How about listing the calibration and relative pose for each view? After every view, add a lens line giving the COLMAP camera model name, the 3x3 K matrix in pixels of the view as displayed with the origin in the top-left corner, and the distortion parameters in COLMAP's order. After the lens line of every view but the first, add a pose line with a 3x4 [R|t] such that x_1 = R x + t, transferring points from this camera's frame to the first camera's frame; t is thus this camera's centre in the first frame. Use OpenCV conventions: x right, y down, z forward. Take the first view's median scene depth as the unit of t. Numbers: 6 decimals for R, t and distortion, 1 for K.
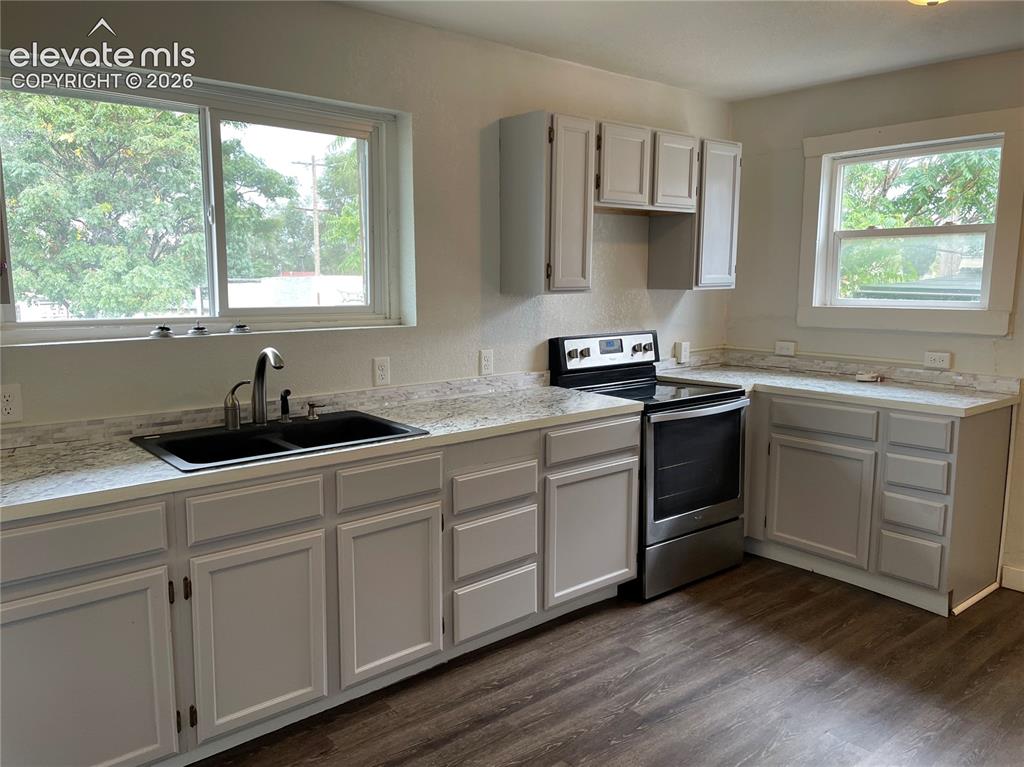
lens RADIAL K [[761.5, 0, 506.0], [0, 761.5, 378.8], [0, 0, 1]] dist [0.003438, -0.004601]
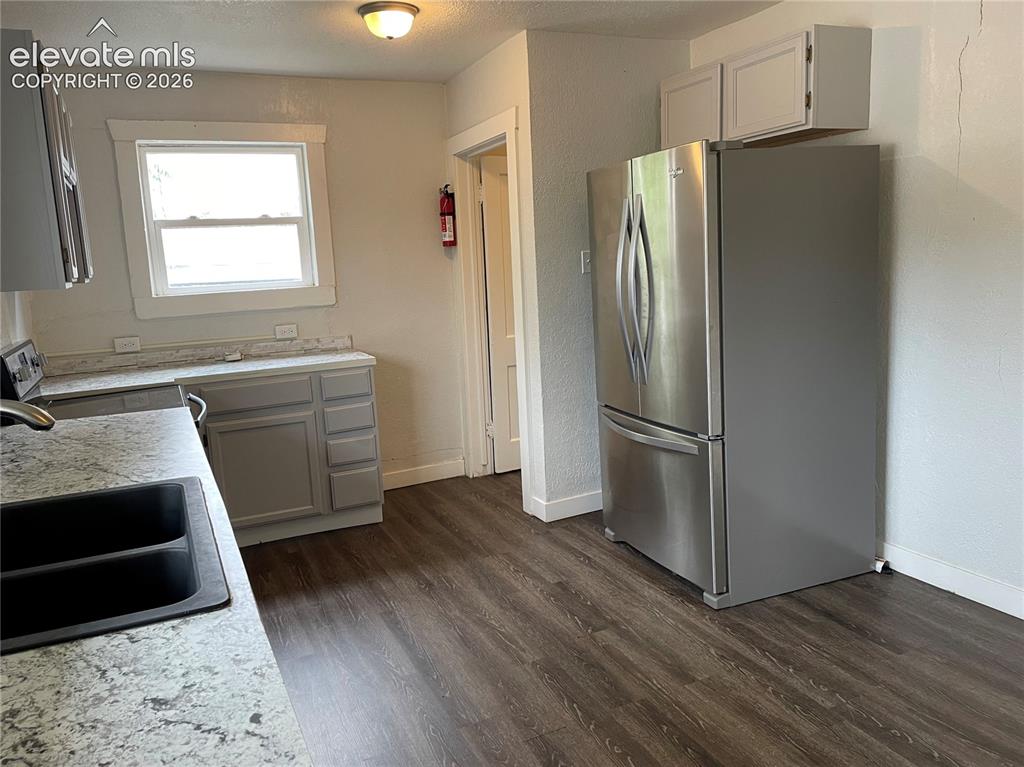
lens RADIAL K [[761.5, 0, 506.0], [0, 761.5, 378.8], [0, 0, 1]] dist [0.003438, -0.004601]
pose [[0.242256, -0.166421, 0.955833, -0.516260], [0.174777, 0.976547, 0.125731, -0.044244], [-0.954340, 0.136598, 0.265661, 0.392747]]
